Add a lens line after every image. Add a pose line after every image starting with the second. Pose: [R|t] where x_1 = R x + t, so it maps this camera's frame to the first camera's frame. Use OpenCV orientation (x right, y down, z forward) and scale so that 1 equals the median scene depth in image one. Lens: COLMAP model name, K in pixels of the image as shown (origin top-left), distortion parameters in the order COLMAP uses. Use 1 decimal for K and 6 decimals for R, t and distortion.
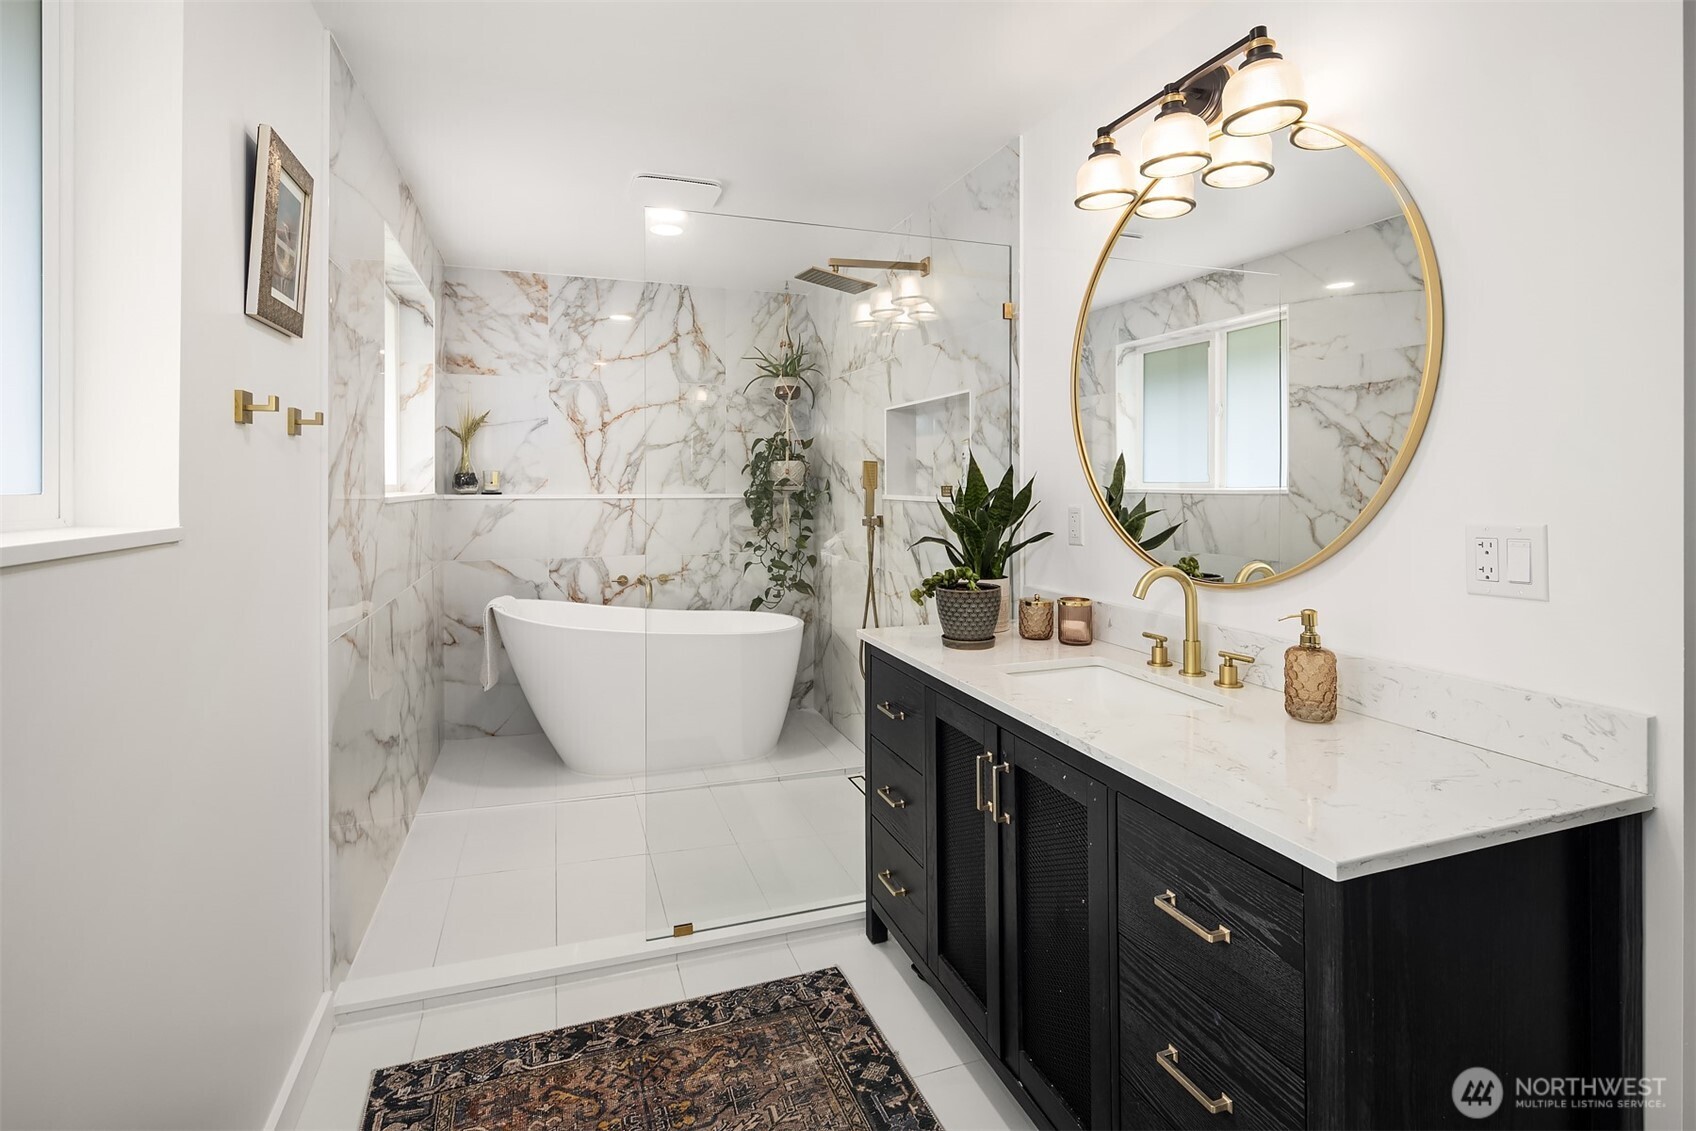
lens RADIAL K [[827.7, 0, 843.1], [0, 827.7, 549.9], [0, 0, 1]] dist [-0.001009, -0.000009]
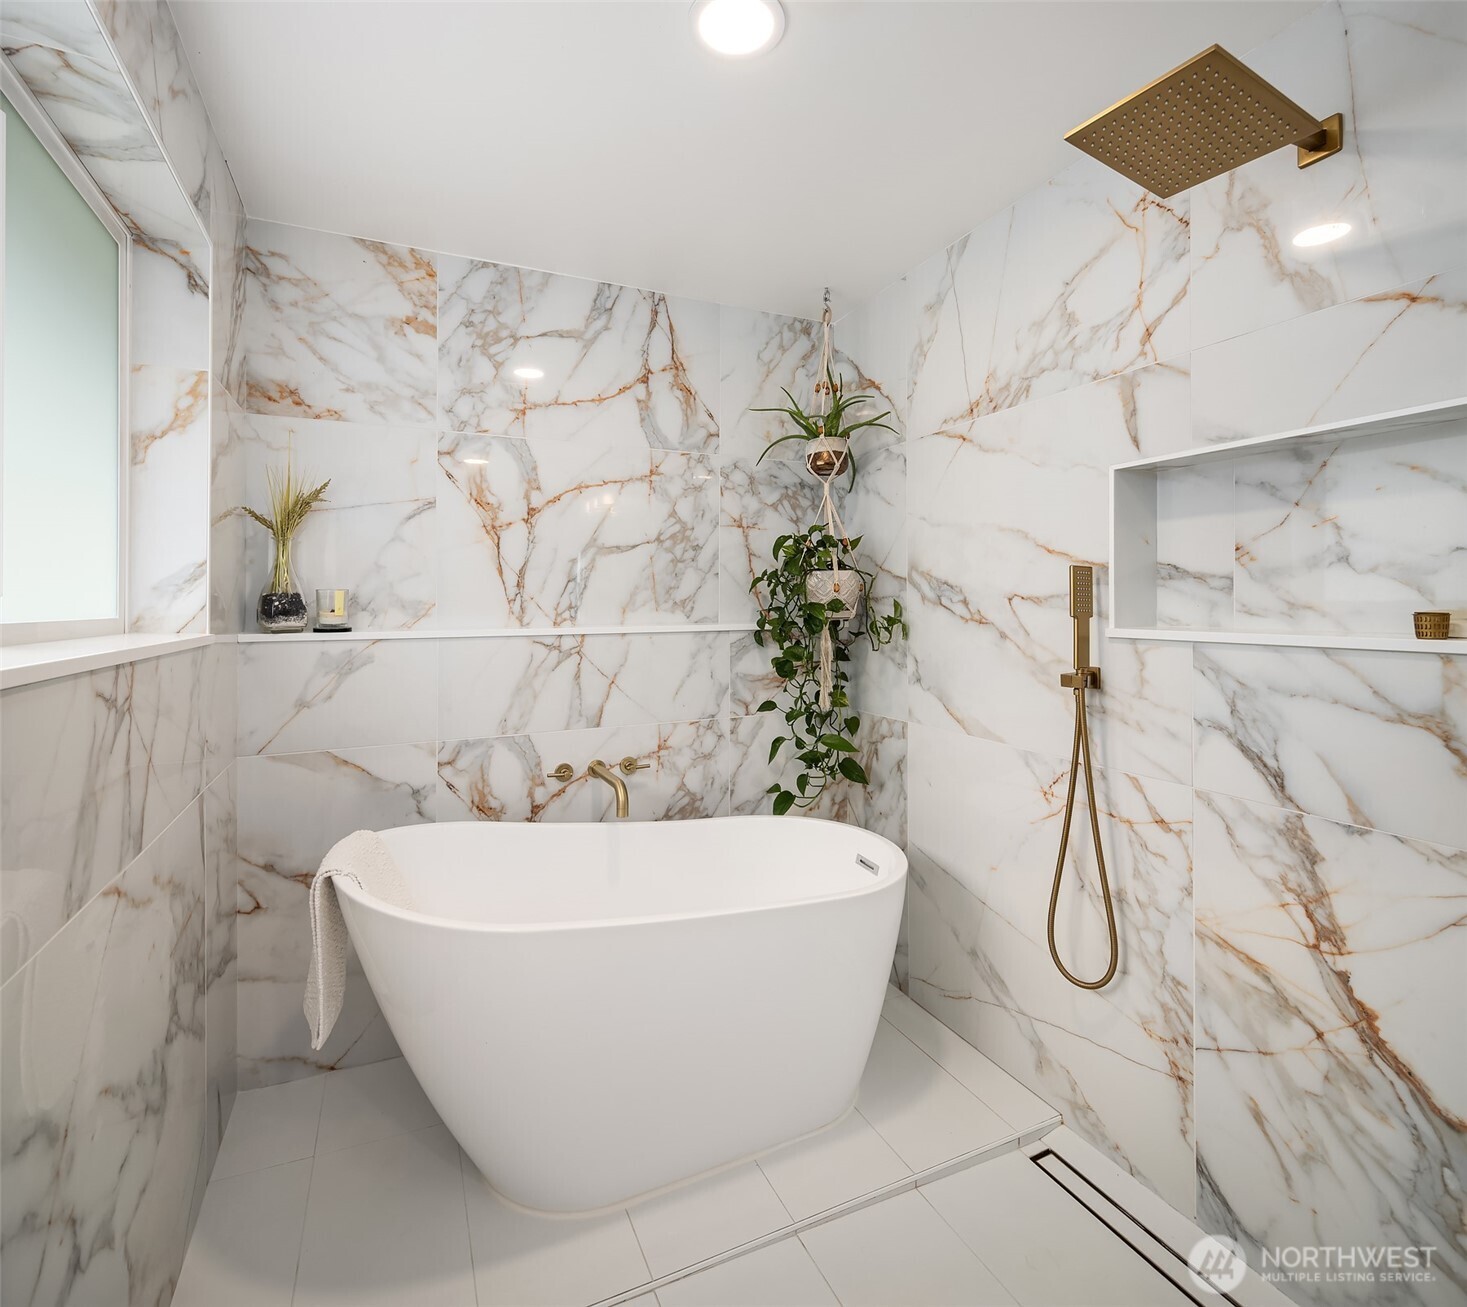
lens RADIAL K [[730.1, 0, 741.5], [0, 730.1, 630.4], [0, 0, 1]] dist [0.000689, -0.000802]
pose [[0.994540, -0.011368, 0.103739, -0.194937], [0.015624, 0.999065, -0.040299, -0.042222], [-0.103184, 0.041700, 0.993788, 0.466420]]
